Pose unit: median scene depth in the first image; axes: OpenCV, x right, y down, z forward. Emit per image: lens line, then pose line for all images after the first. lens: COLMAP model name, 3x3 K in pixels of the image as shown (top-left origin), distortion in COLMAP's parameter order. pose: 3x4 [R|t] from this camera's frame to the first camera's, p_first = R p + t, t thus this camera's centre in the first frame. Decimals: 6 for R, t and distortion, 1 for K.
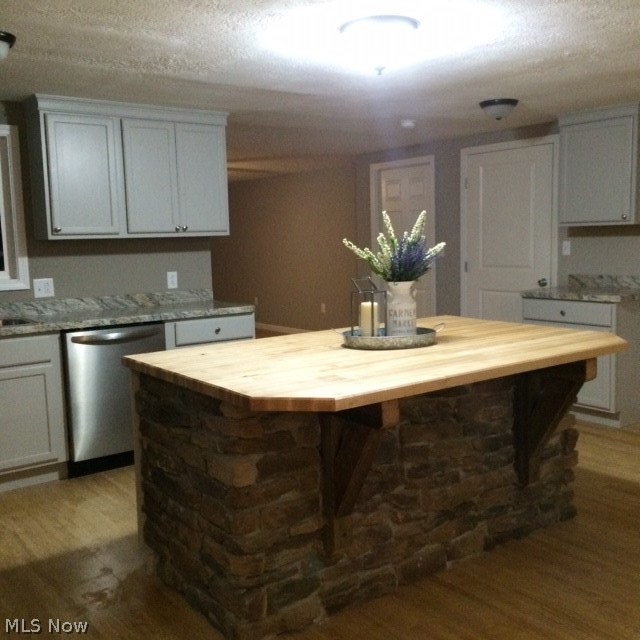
lens RADIAL K [[757.4, 0, 320.3], [0, 757.4, 321.9], [0, 0, 1]] dist [0.074314, 0.000000]
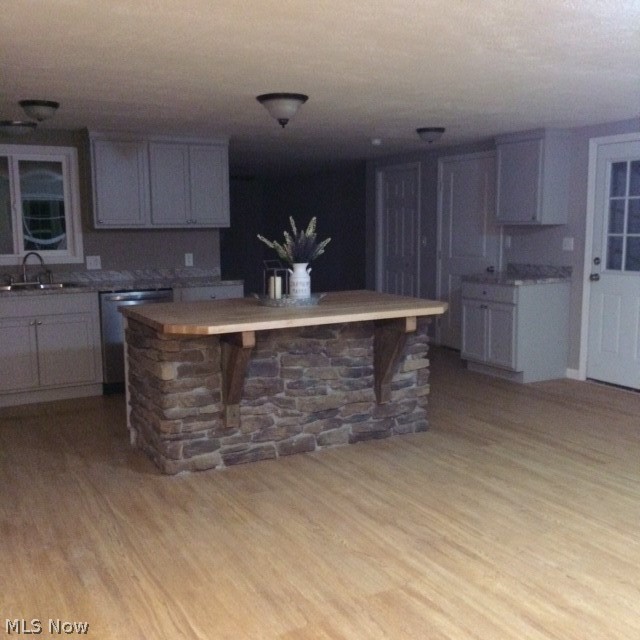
lens RADIAL K [[757.4, 0, 319.3], [0, 757.4, 318.1], [0, 0, 1]] dist [0.074314, 0.000000]
pose [[0.991031, 0.035363, -0.128865, 0.361238], [-0.033280, 0.999279, 0.018282, 0.027709], [0.129418, -0.013829, 0.991494, -0.519427]]
